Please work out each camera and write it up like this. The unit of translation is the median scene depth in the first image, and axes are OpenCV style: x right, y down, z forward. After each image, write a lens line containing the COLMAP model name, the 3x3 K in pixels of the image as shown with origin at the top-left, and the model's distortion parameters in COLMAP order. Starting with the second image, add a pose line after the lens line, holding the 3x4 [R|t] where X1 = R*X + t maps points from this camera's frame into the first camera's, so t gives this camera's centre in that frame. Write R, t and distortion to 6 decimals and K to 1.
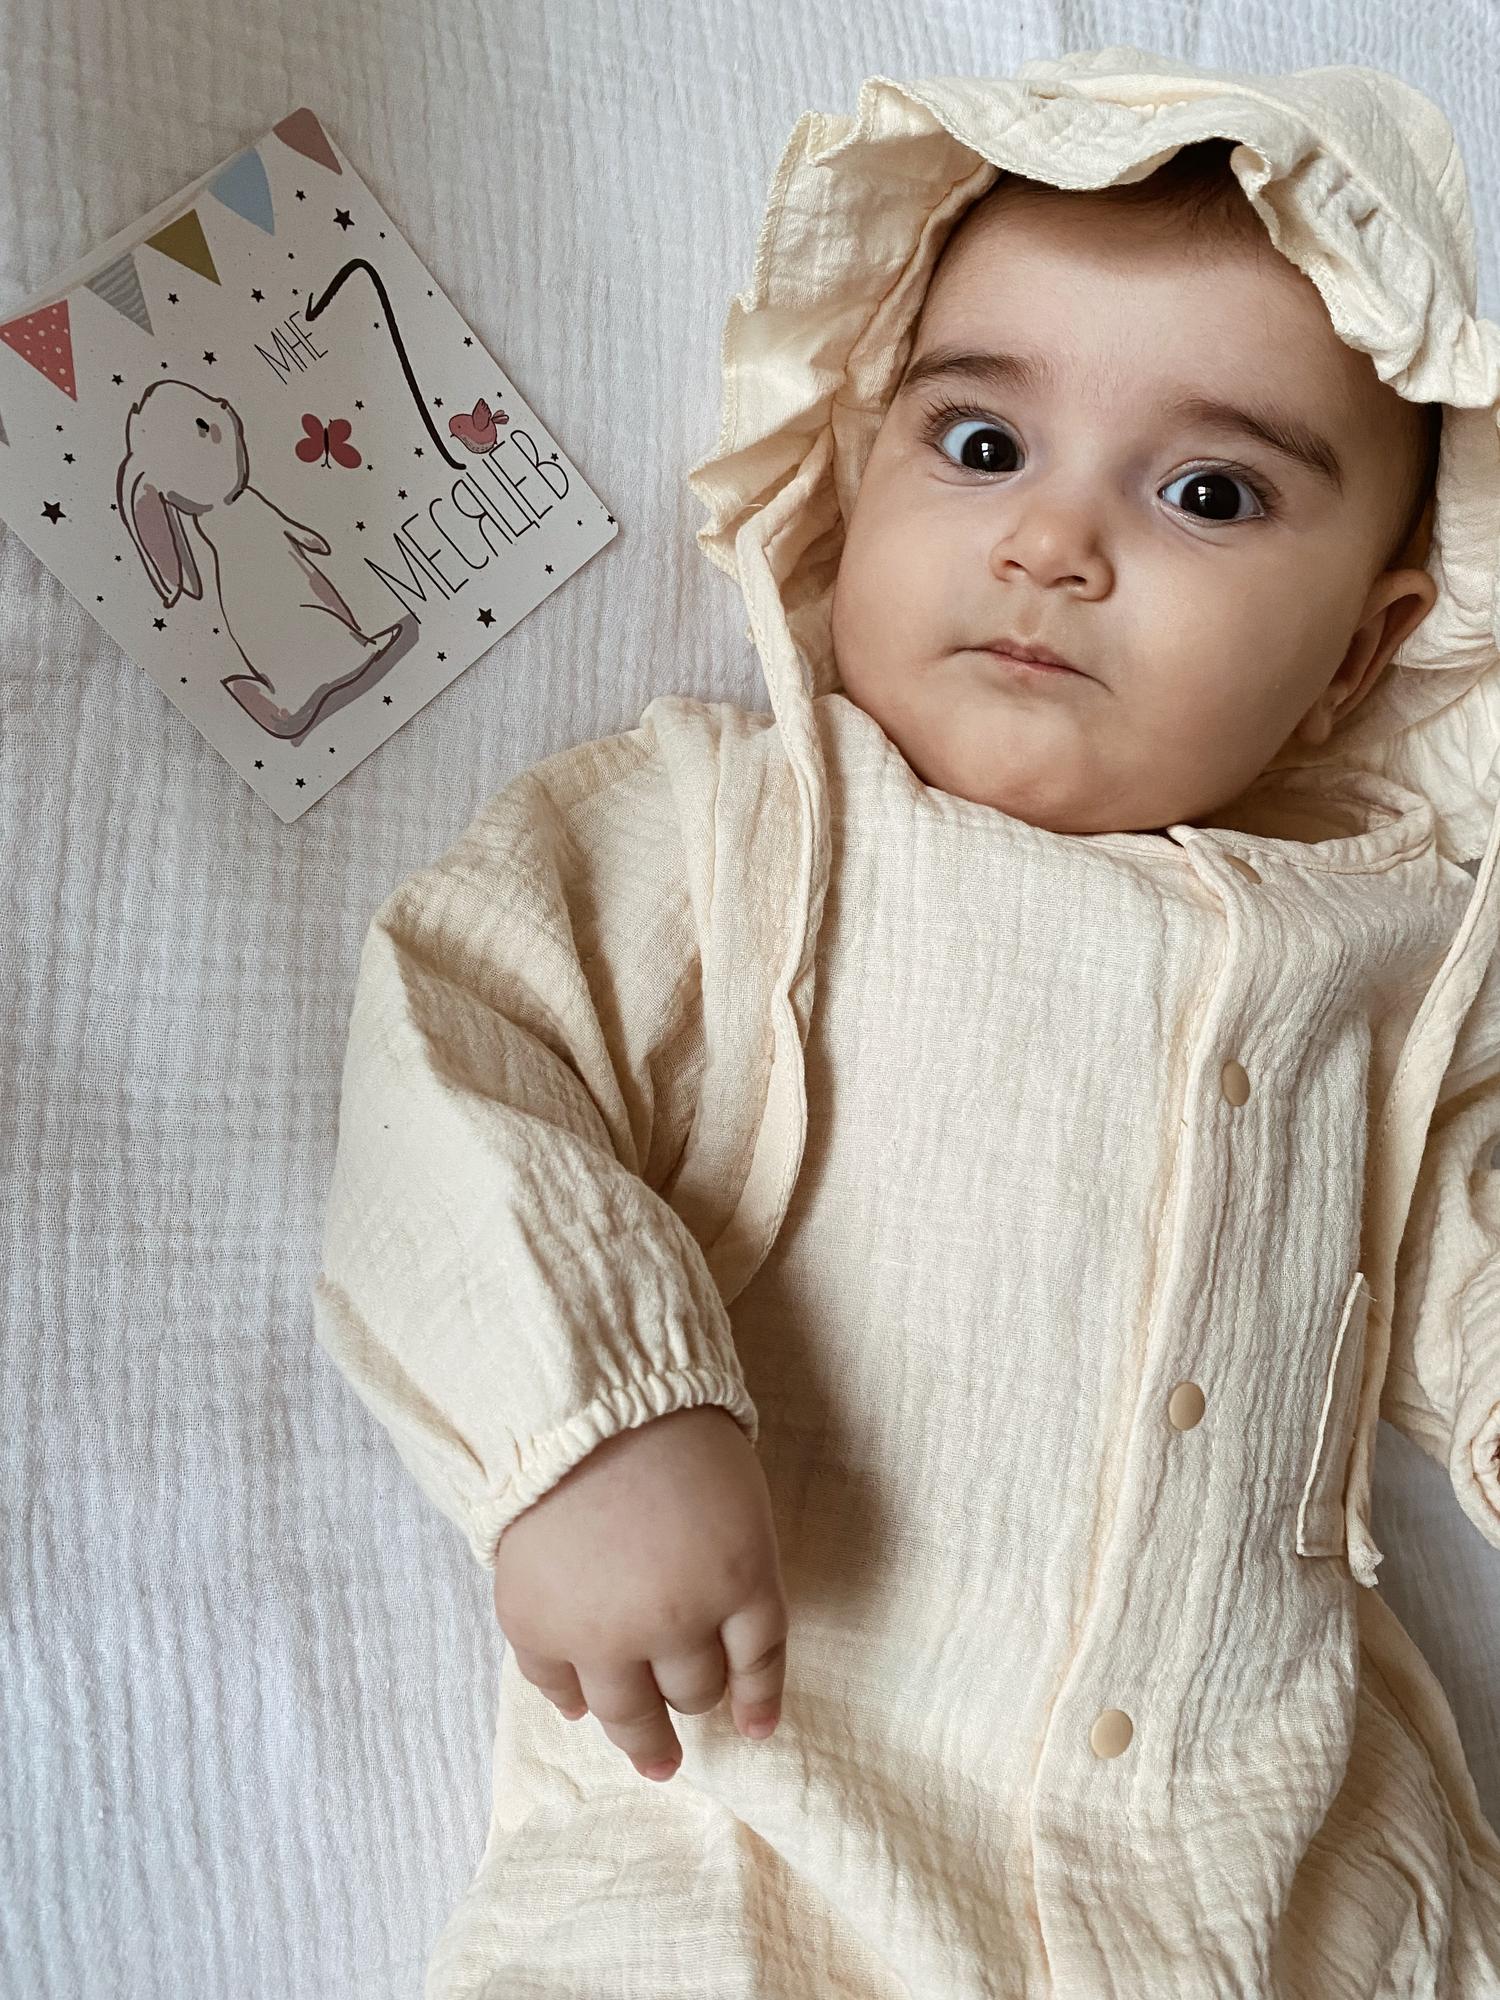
lens RADIAL K [[1536.3, 0, 749.1], [0, 1536.3, 997.9], [0, 0, 1]] dist [-0.012934, 0.008331]
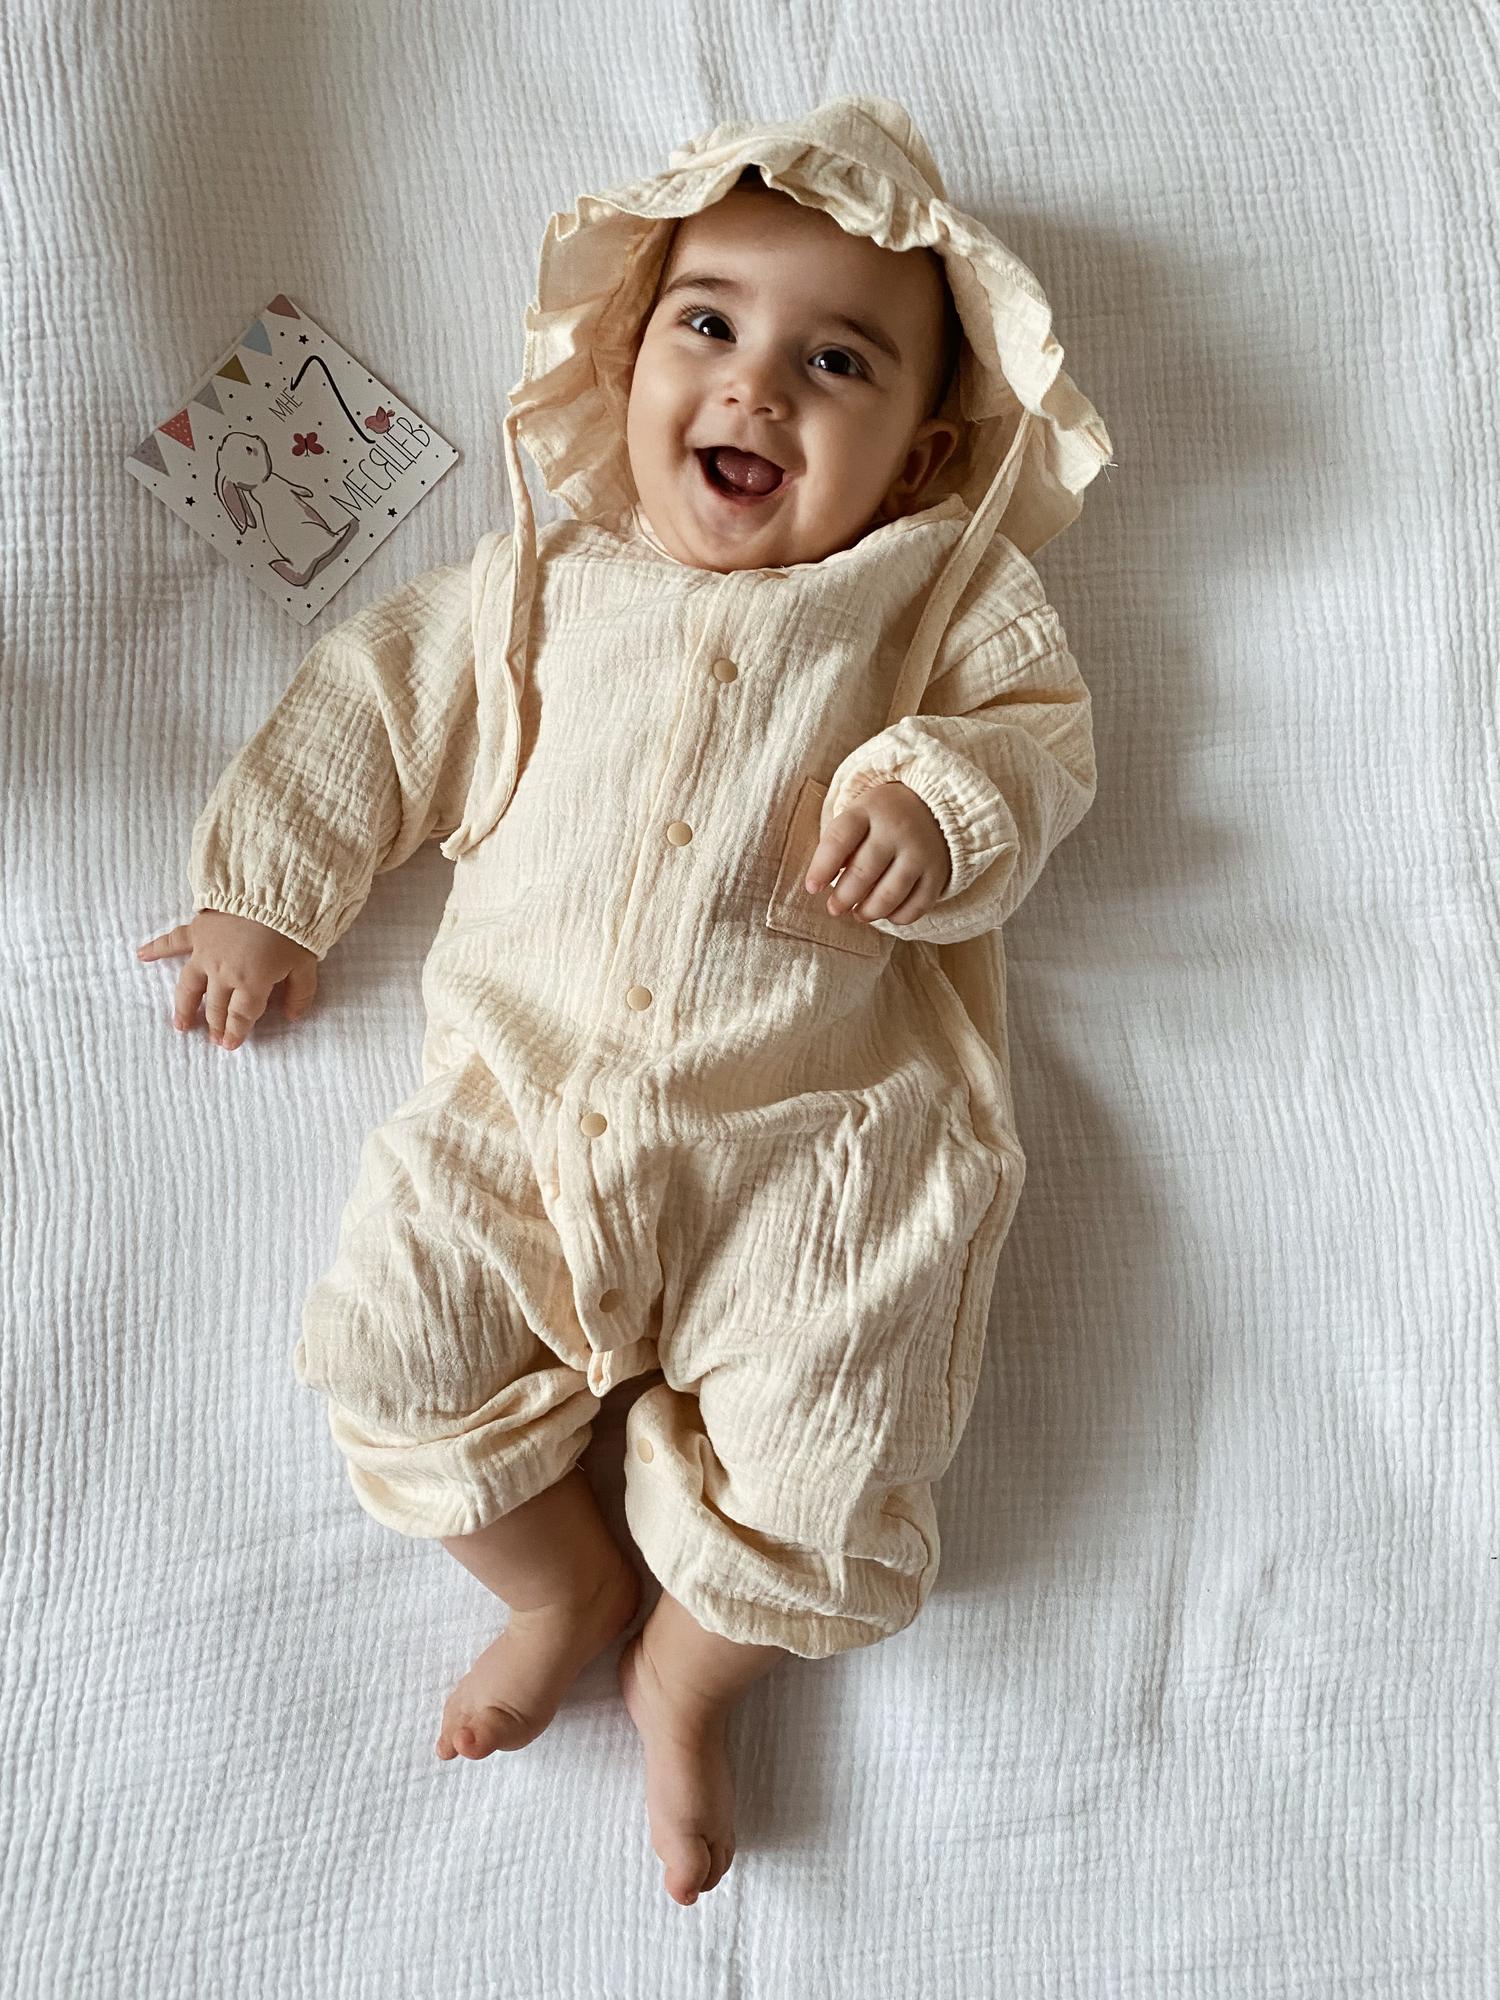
lens RADIAL K [[1536.3, 0, 752.0], [0, 1536.3, 1001.1], [0, 0, 1]] dist [-0.012934, 0.008331]
pose [[0.902750, -0.083162, -0.422049, 1.112967], [0.078080, 0.996515, -0.029347, 0.515773], [0.423019, -0.006461, 0.906098, -0.667327]]
